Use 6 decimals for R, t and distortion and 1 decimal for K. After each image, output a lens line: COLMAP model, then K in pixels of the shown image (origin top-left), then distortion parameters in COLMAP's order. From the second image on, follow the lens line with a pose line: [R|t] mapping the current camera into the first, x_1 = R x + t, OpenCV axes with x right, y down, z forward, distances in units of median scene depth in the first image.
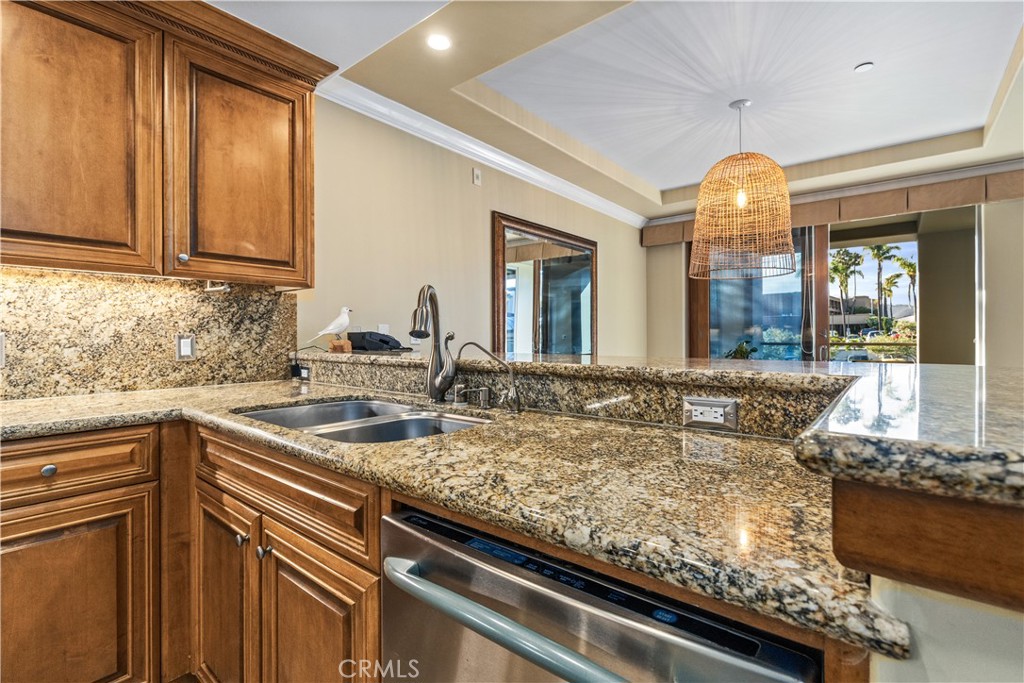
lens RADIAL K [[466.9, 0, 516.0], [0, 466.9, 335.9], [0, 0, 1]] dist [0.000236, -0.001625]
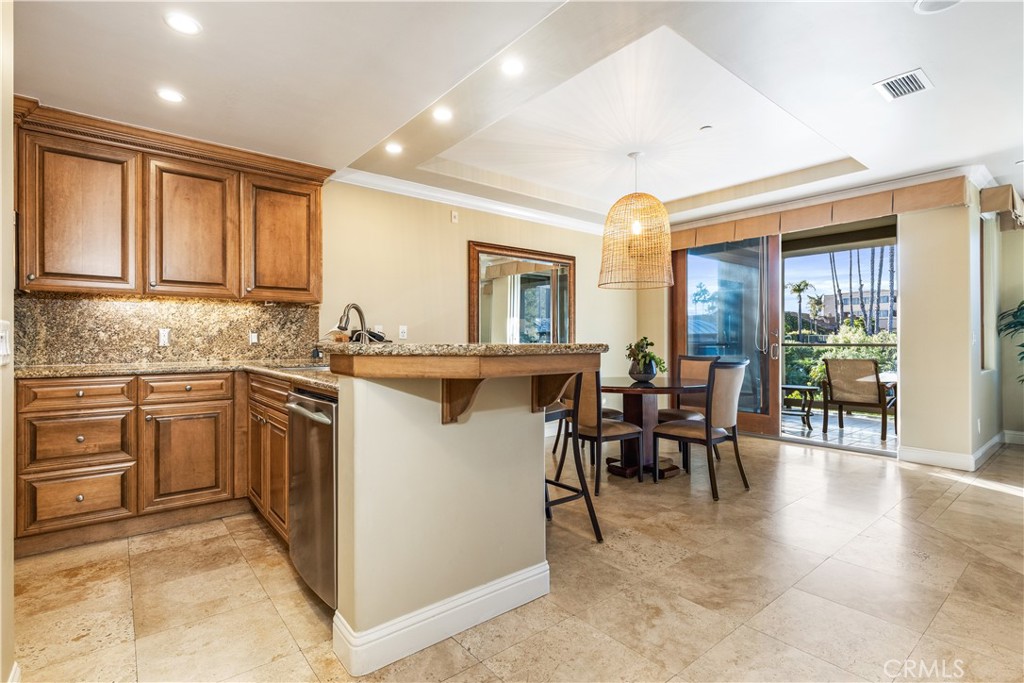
lens RADIAL K [[497.3, 0, 511.0], [0, 497.3, 341.0], [0, 0, 1]] dist [0.000283, -0.001952]
pose [[0.977119, 0.002388, -0.212680, 0.631308], [-0.002170, 0.999997, 0.001260, 0.030929], [0.212682, -0.000770, 0.977121, -0.622991]]
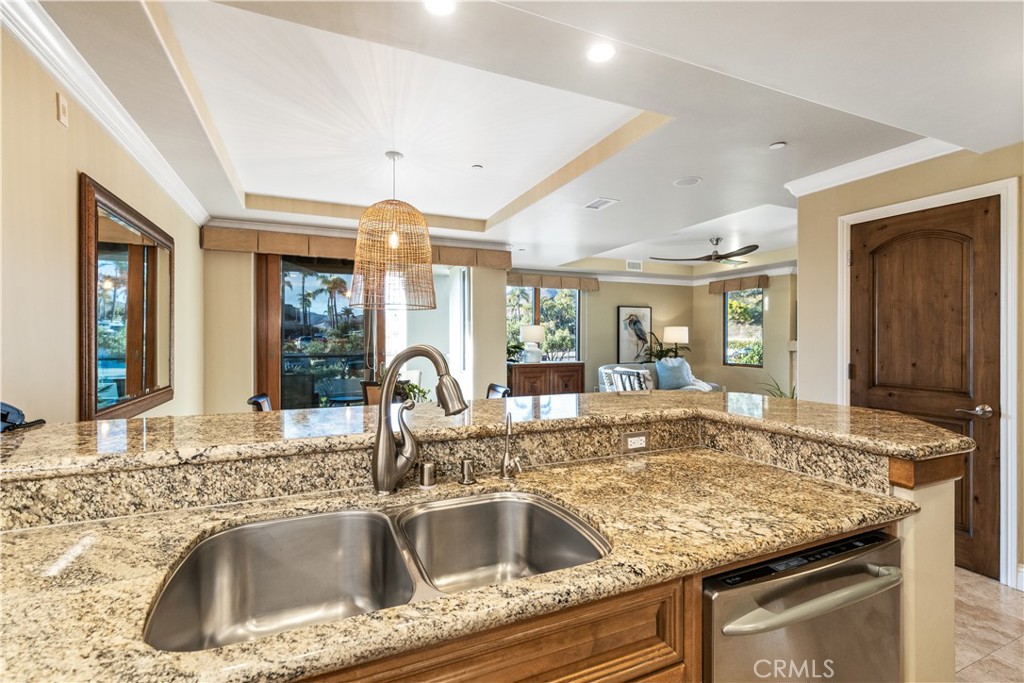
lens RADIAL K [[466.9, 0, 511.1], [0, 466.9, 338.8], [0, 0, 1]] dist [0.000236, -0.001625]
pose [[0.449946, 0.002749, 0.893051, -1.394811], [-0.003415, 0.999993, -0.001358, -0.201872], [-0.893049, -0.002438, 0.449952, 0.878154]]
